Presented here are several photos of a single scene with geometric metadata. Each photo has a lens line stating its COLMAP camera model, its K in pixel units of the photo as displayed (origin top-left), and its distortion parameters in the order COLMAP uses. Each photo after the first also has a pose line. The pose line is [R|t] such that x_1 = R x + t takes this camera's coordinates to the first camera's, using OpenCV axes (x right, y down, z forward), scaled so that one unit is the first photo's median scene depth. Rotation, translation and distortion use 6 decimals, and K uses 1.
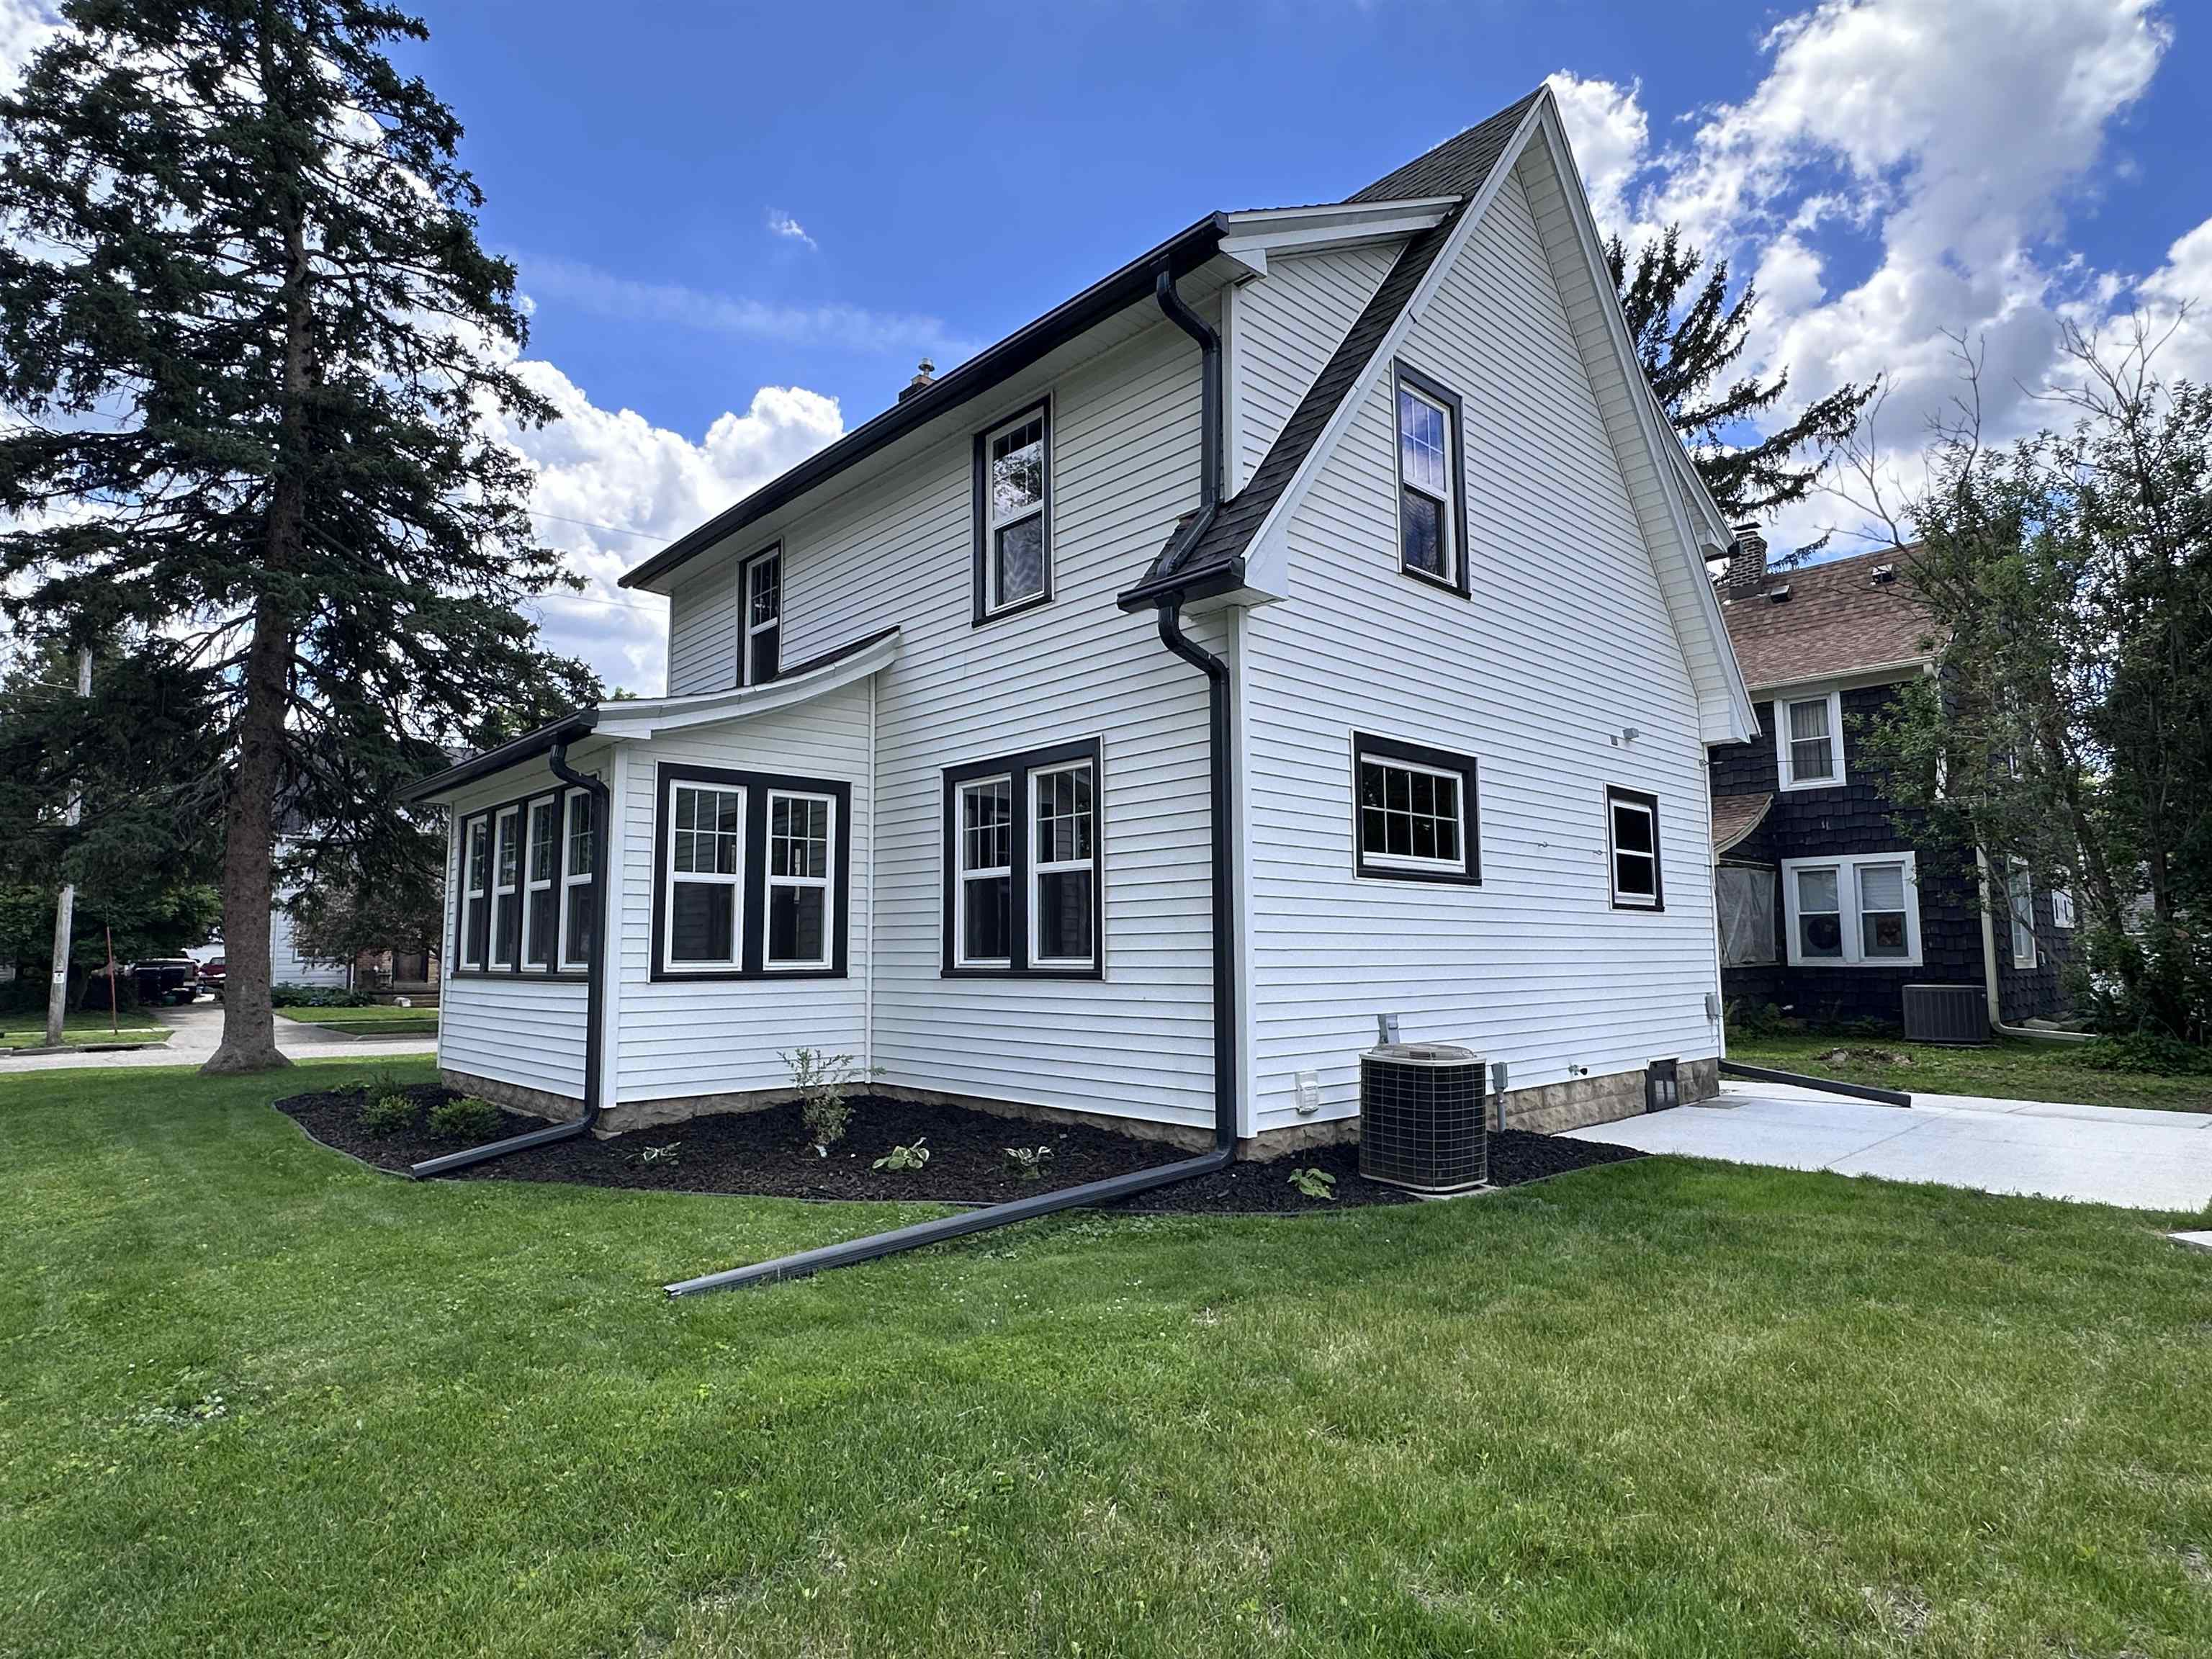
lens RADIAL K [[1192.4, 0, 1121.9], [0, 1192.4, 836.7], [0, 0, 1]] dist [-0.005200, 0.001092]
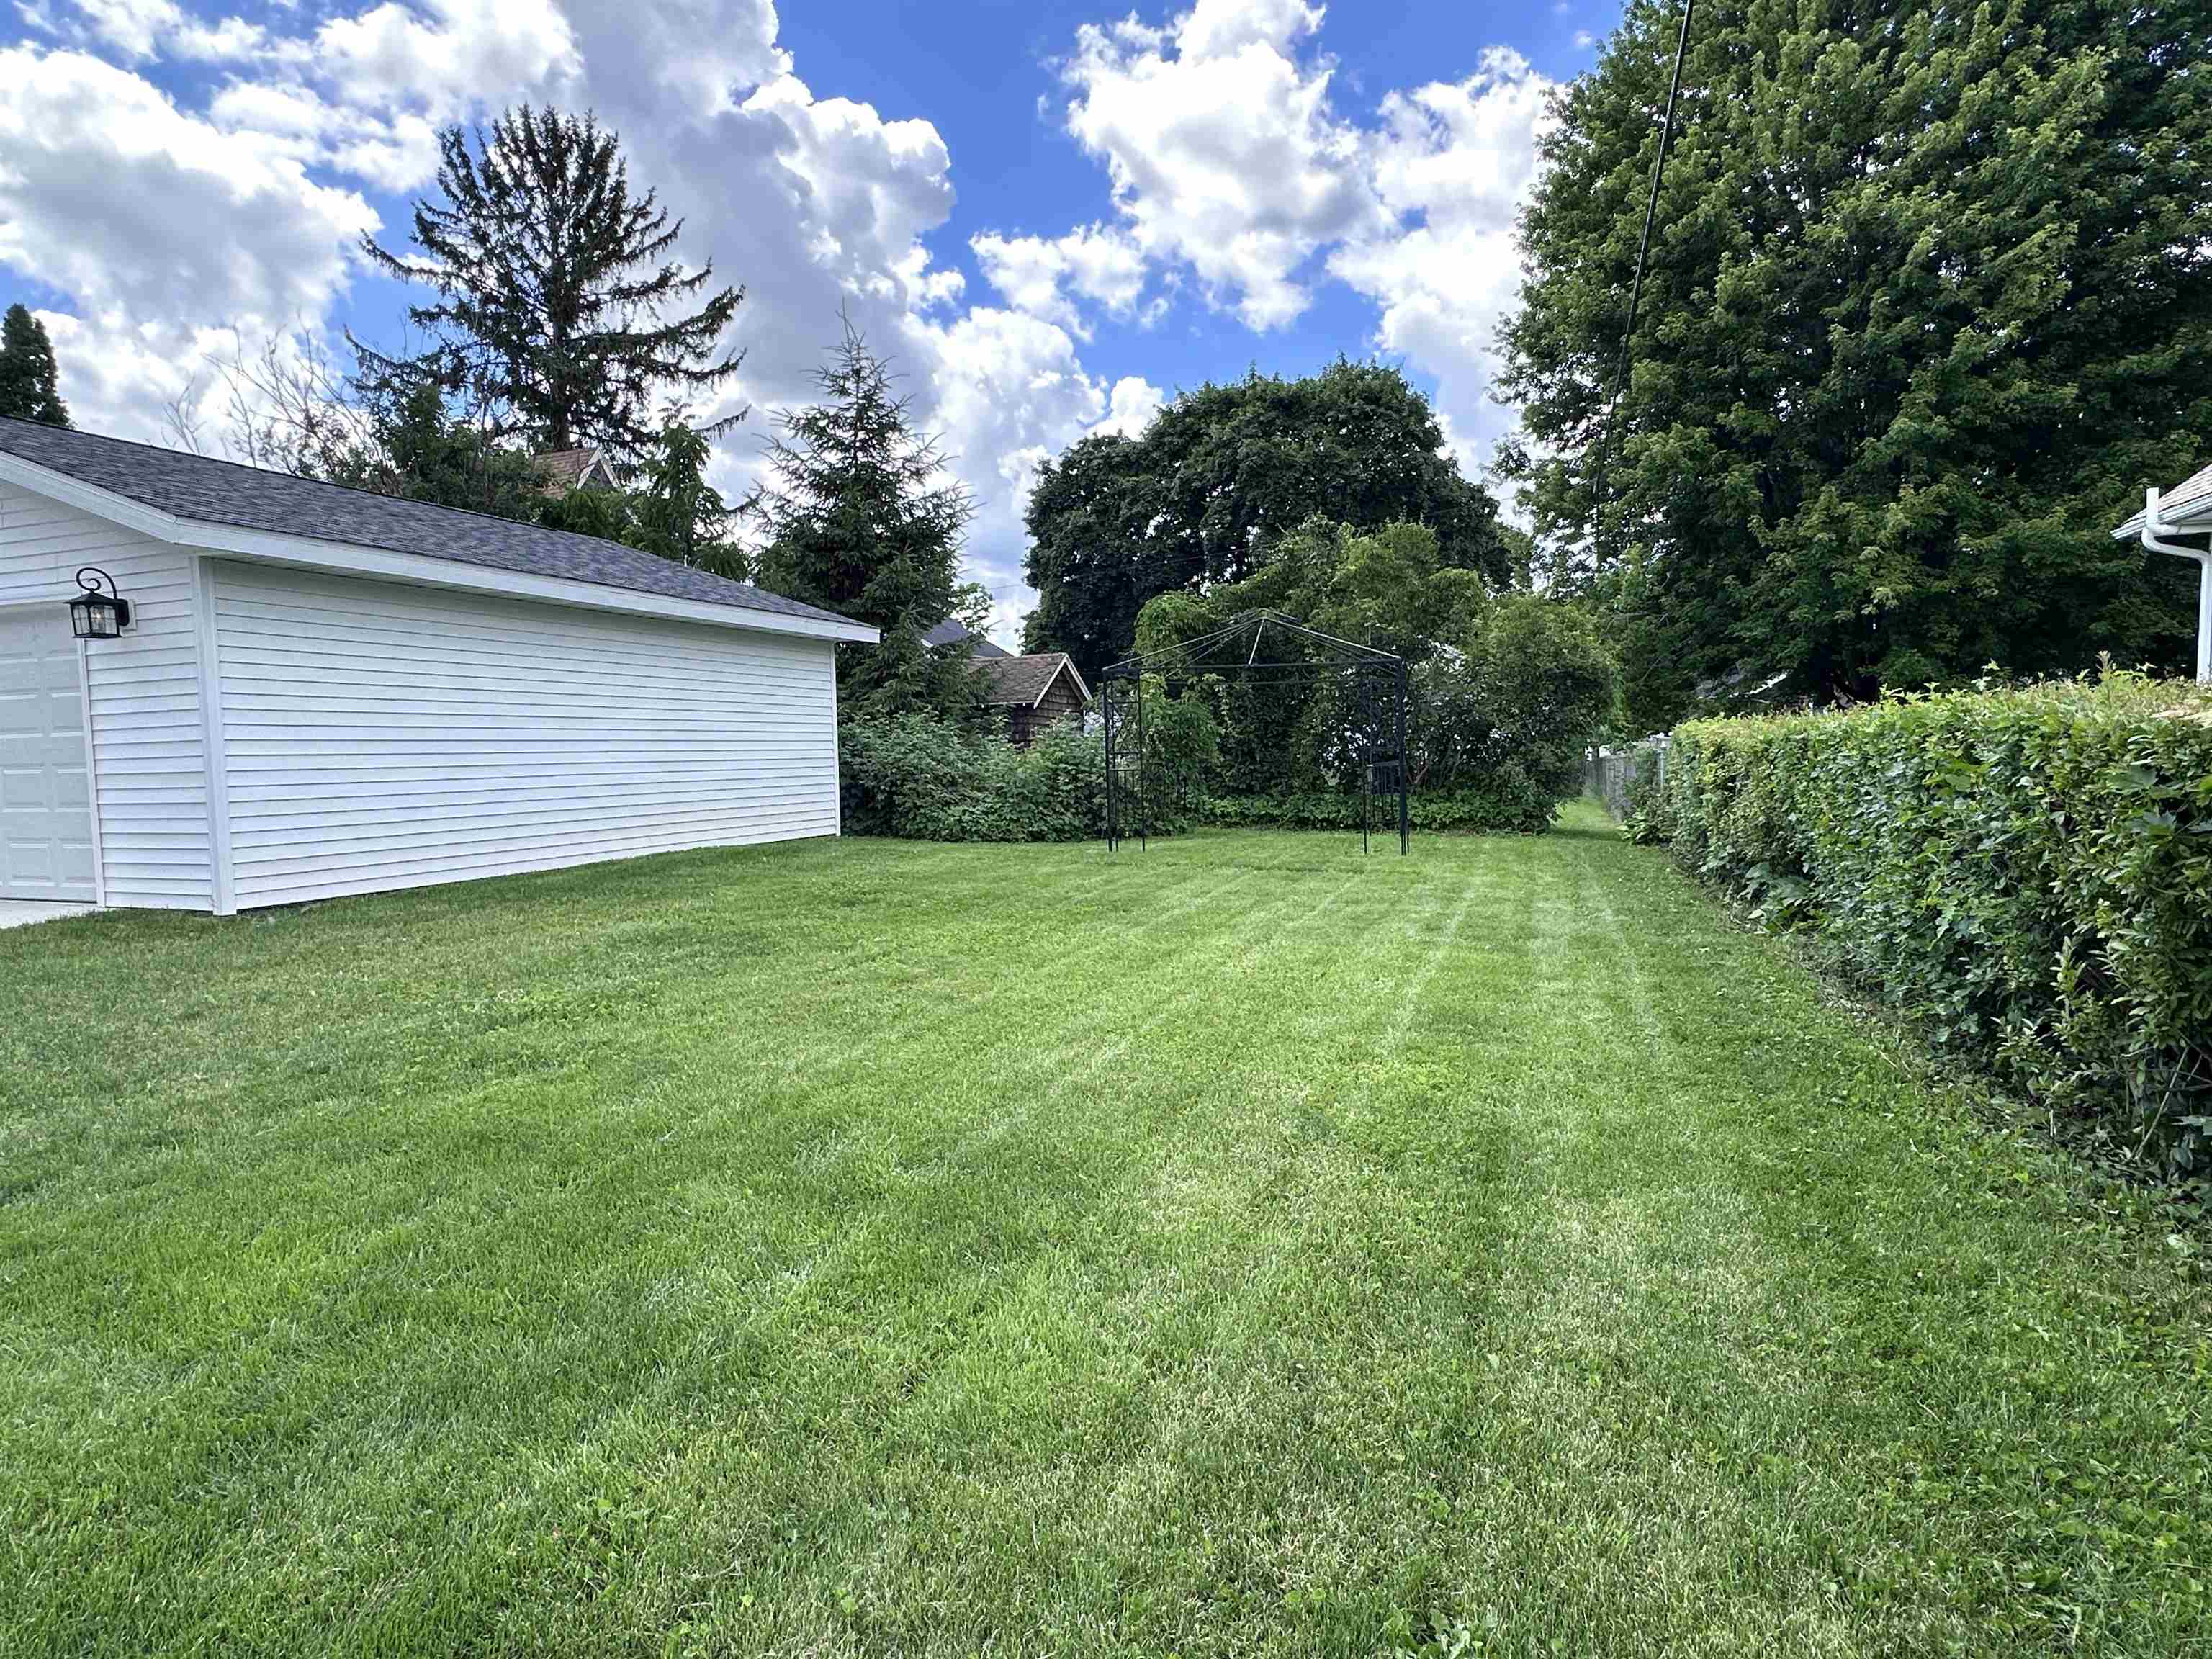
lens RADIAL K [[1239.9, 0, 1099.8], [0, 1239.9, 841.3], [0, 0, 1]] dist [-0.005851, 0.001884]
pose [[0.895232, -0.042505, 0.443568, 1.087904], [-0.032977, 0.986391, 0.161076, -0.107601], [-0.444378, -0.158828, 0.881647, -1.139265]]
